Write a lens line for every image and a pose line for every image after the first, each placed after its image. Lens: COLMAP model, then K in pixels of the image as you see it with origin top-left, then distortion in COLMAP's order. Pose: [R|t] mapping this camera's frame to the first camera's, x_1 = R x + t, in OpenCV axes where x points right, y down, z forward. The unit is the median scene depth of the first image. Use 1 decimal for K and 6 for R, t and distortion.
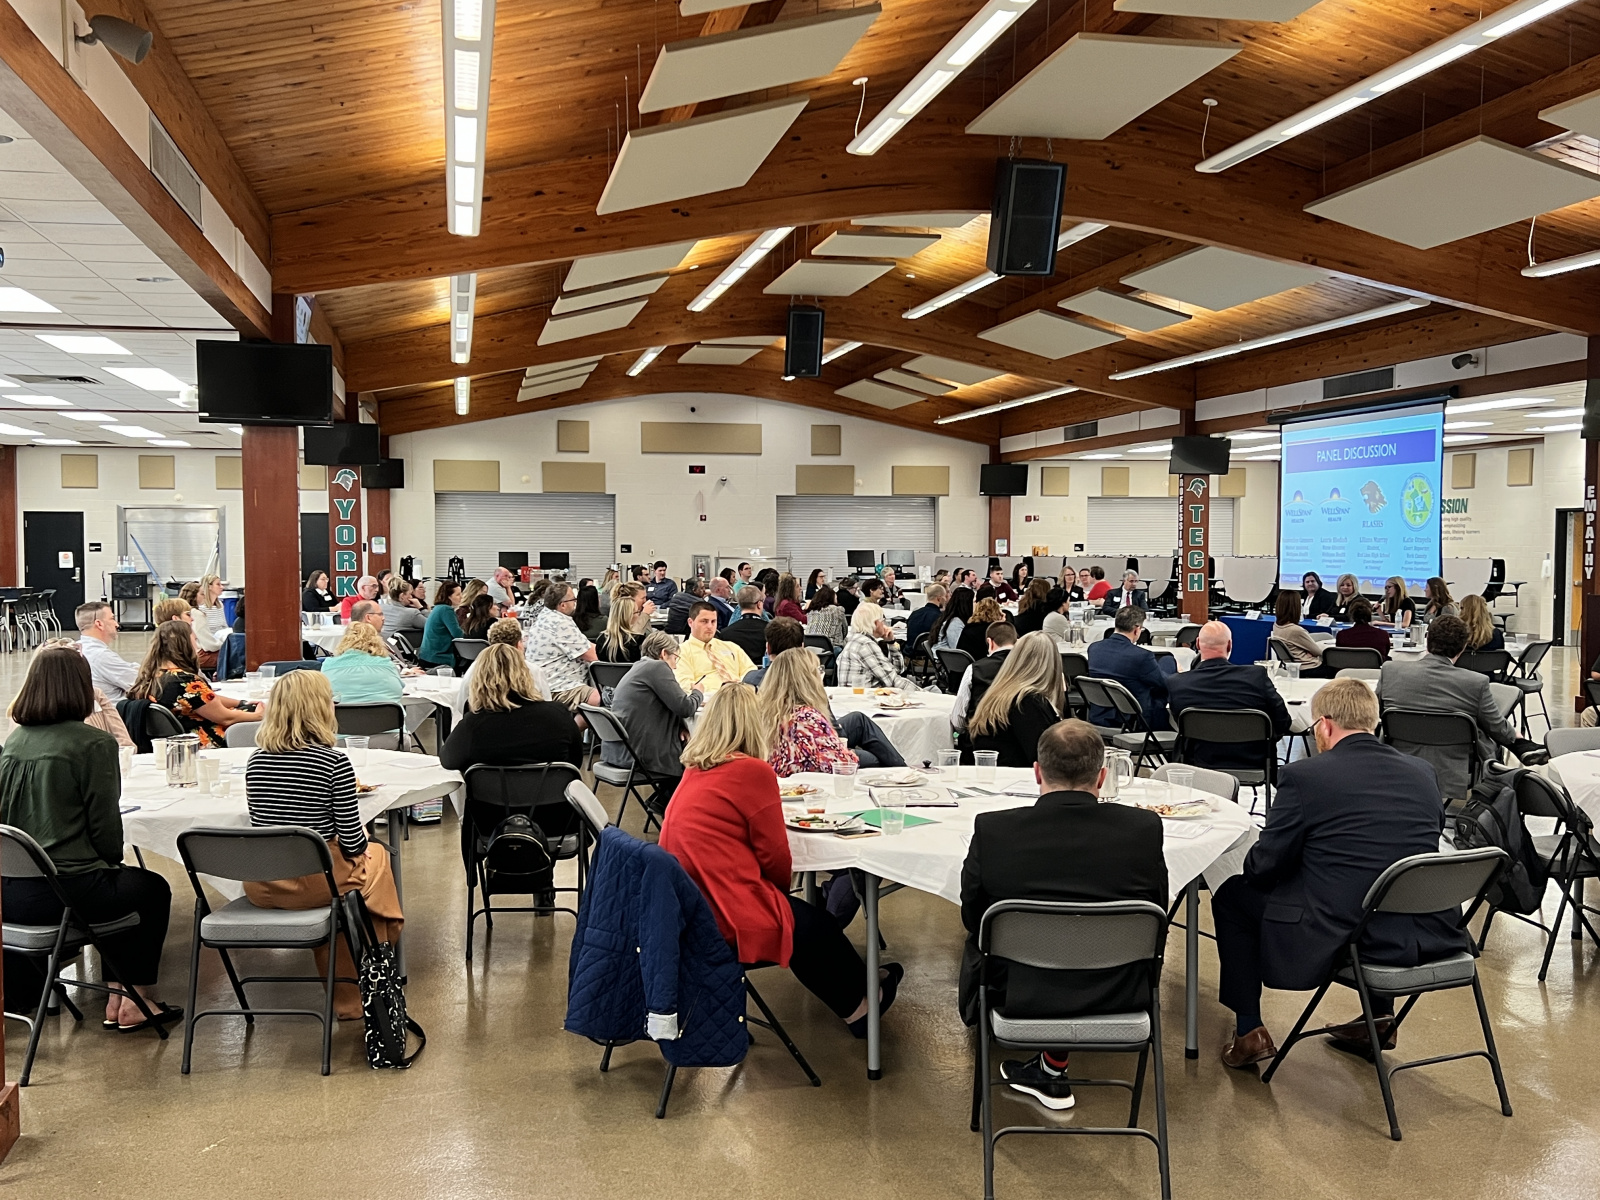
lens RADIAL K [[1561.3, 0, 798.4], [0, 1561.3, 620.2], [0, 0, 1]] dist [0.063864, 0.000000]
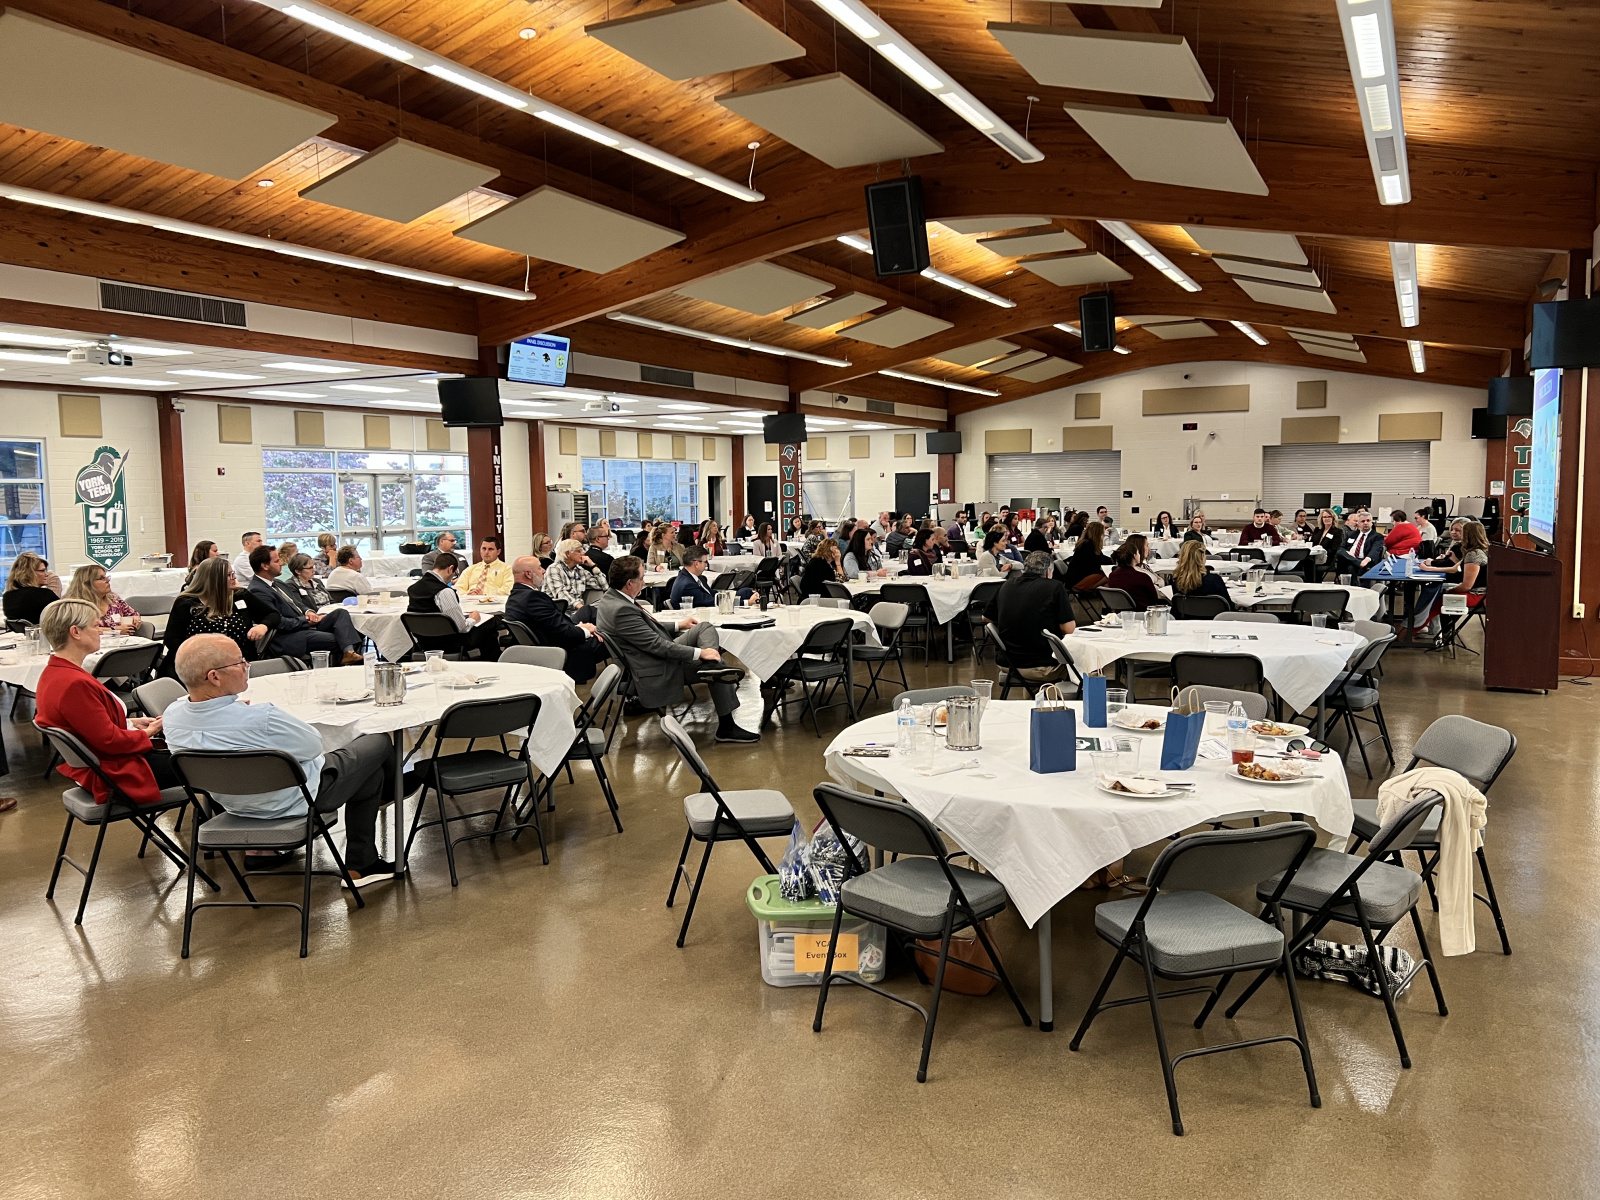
lens RADIAL K [[1202.4, 0, 804.2], [0, 1202.4, 599.3], [0, 0, 1]] dist [0.060114, -0.065163]
pose [[0.771377, 0.044674, -0.634809, 0.395754], [-0.017572, 0.998648, 0.048927, -0.006470], [0.636136, -0.026587, 0.771118, 0.123947]]
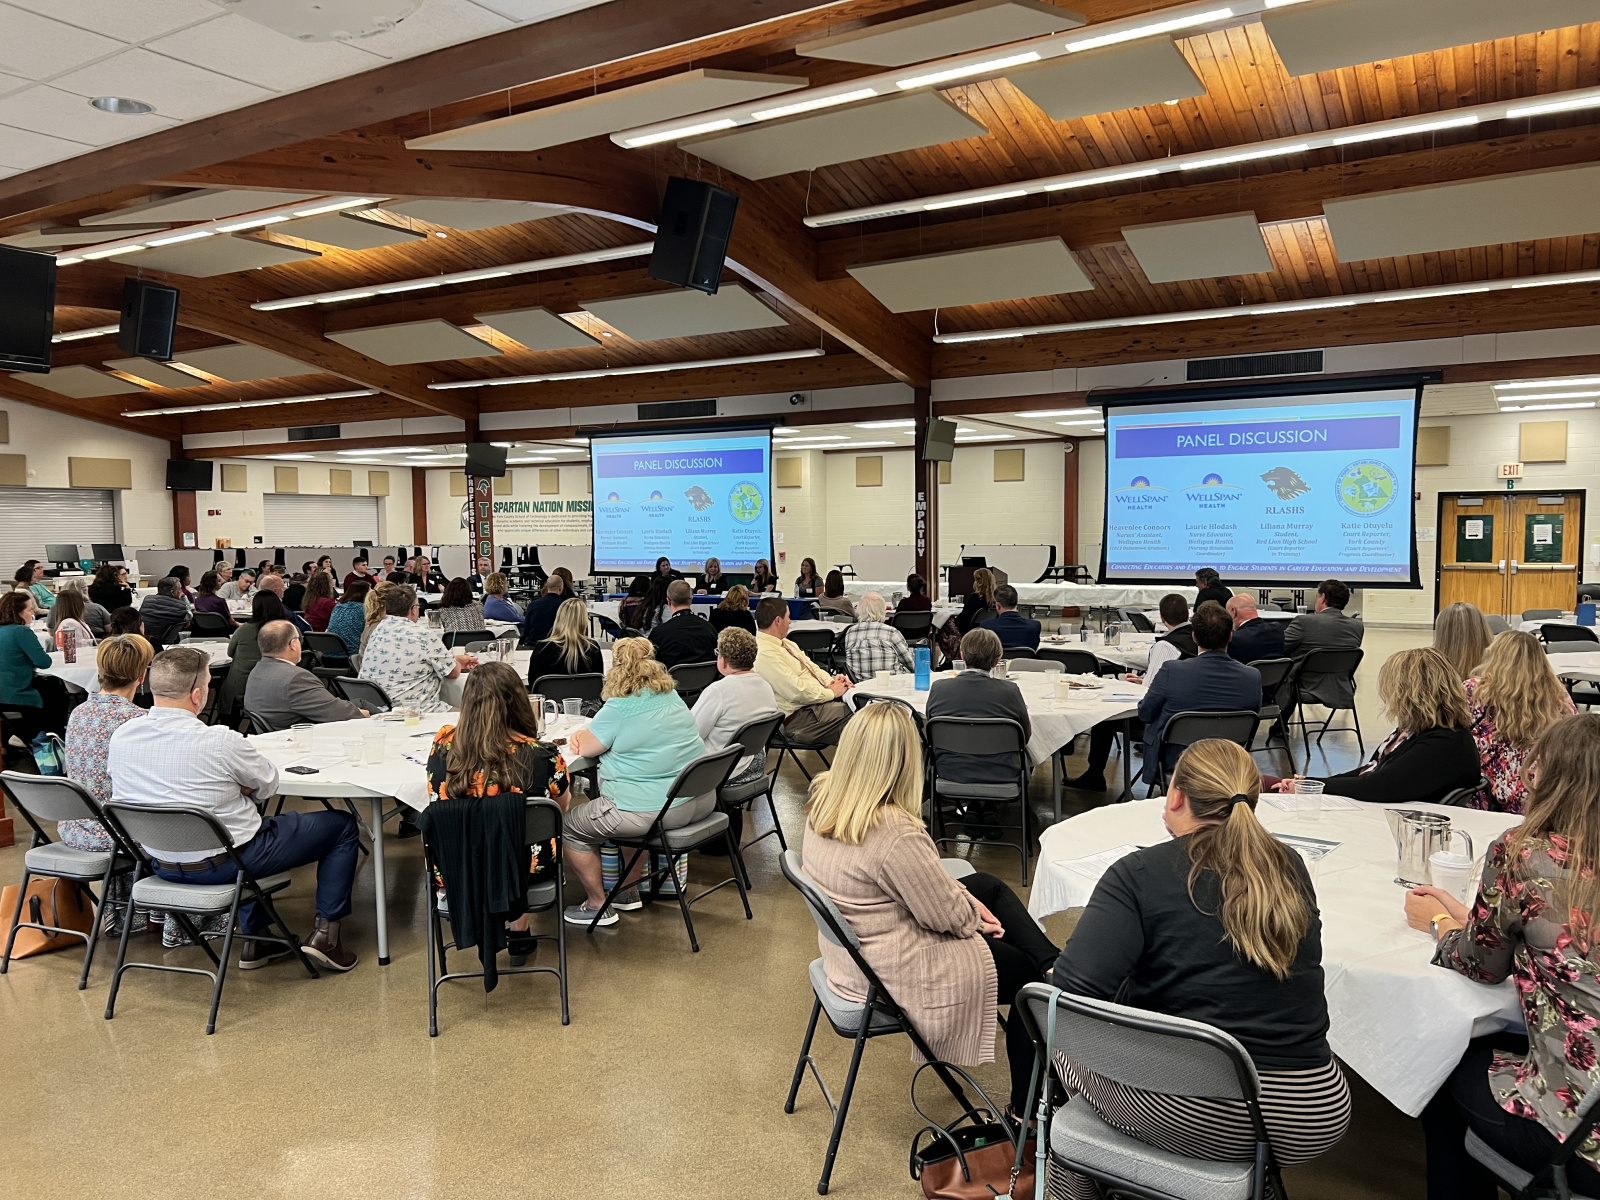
lens RADIAL K [[1202.4, 0, 802.7], [0, 1202.4, 610.5], [0, 0, 1]] dist [0.060114, -0.065163]
pose [[0.681826, -0.055338, 0.729419, -0.249322], [0.045359, 0.998414, 0.033346, -0.011926], [-0.730107, 0.010350, 0.683254, 0.211147]]
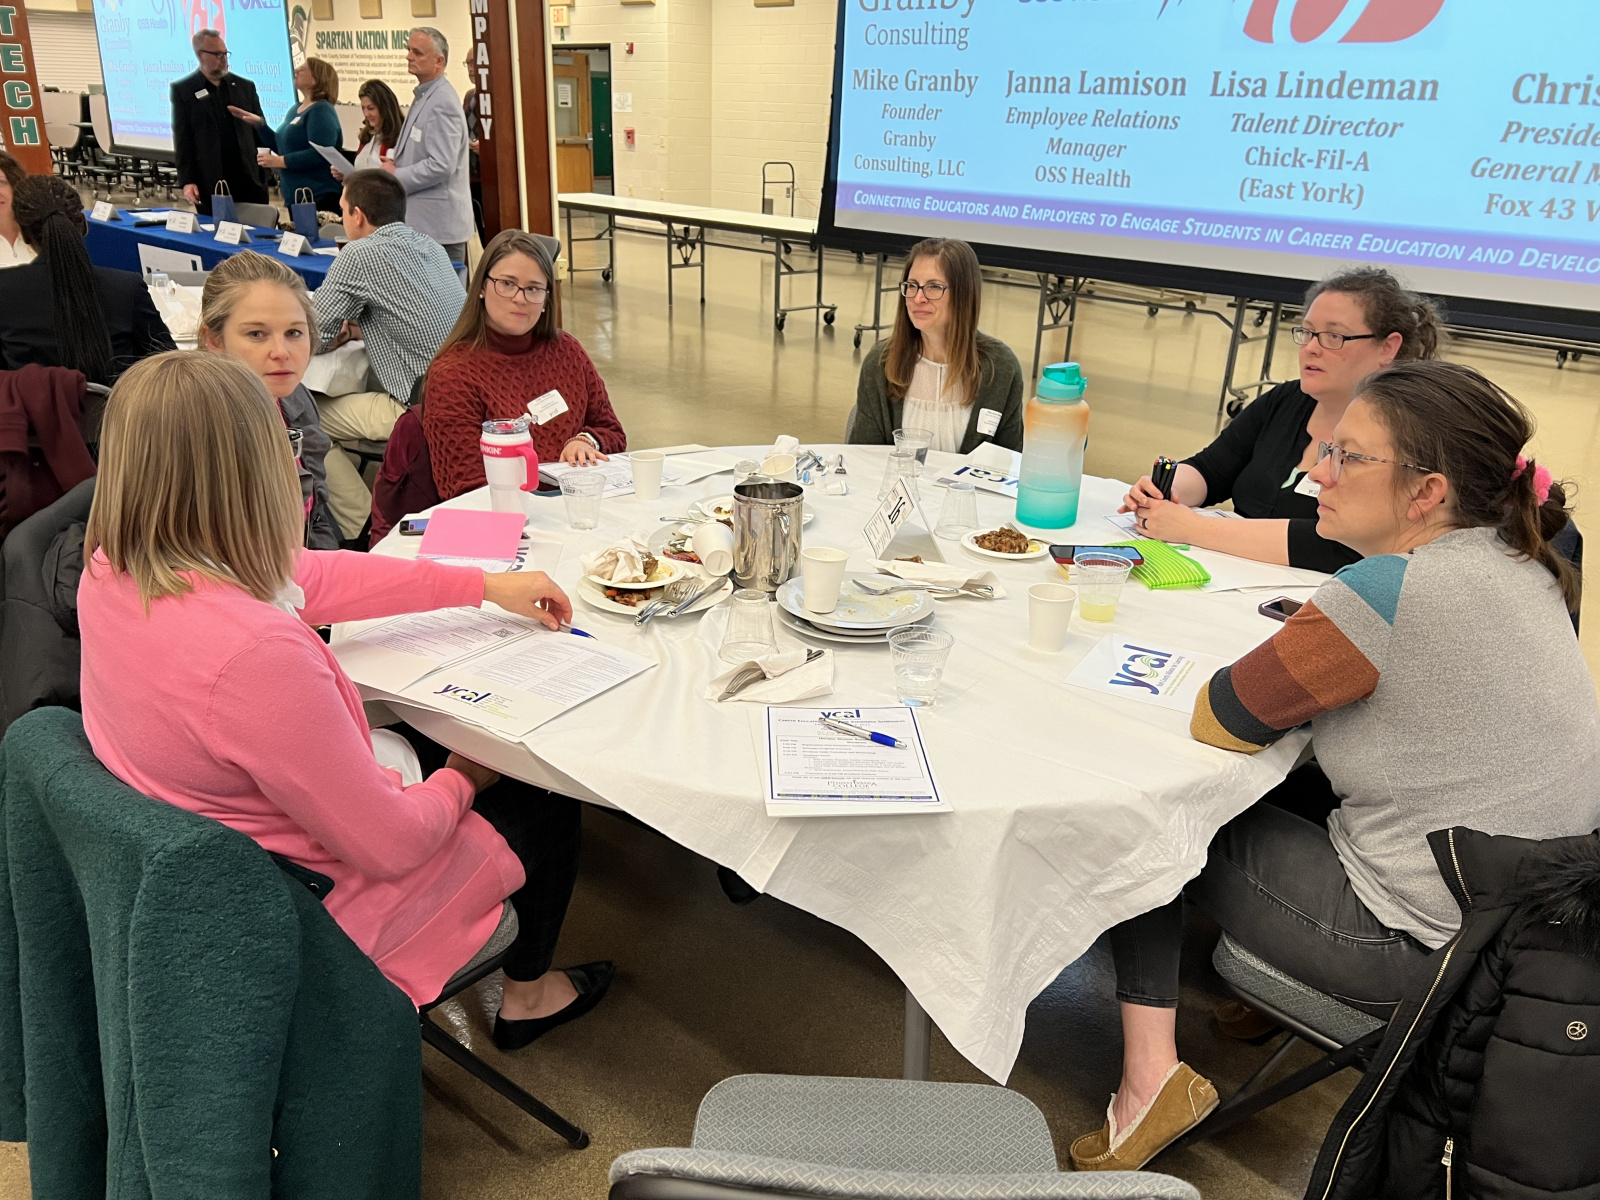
lens RADIAL K [[1253.2, 0, 818.3], [0, 1253.2, 632.5], [0, 0, 1]] dist [-0.006197, -0.010737]
pose [[0.816682, -0.193421, 0.543709, 0.199567], [-0.008756, 0.937897, 0.346804, -0.010504], [-0.577022, -0.287990, 0.764269, 0.333213]]
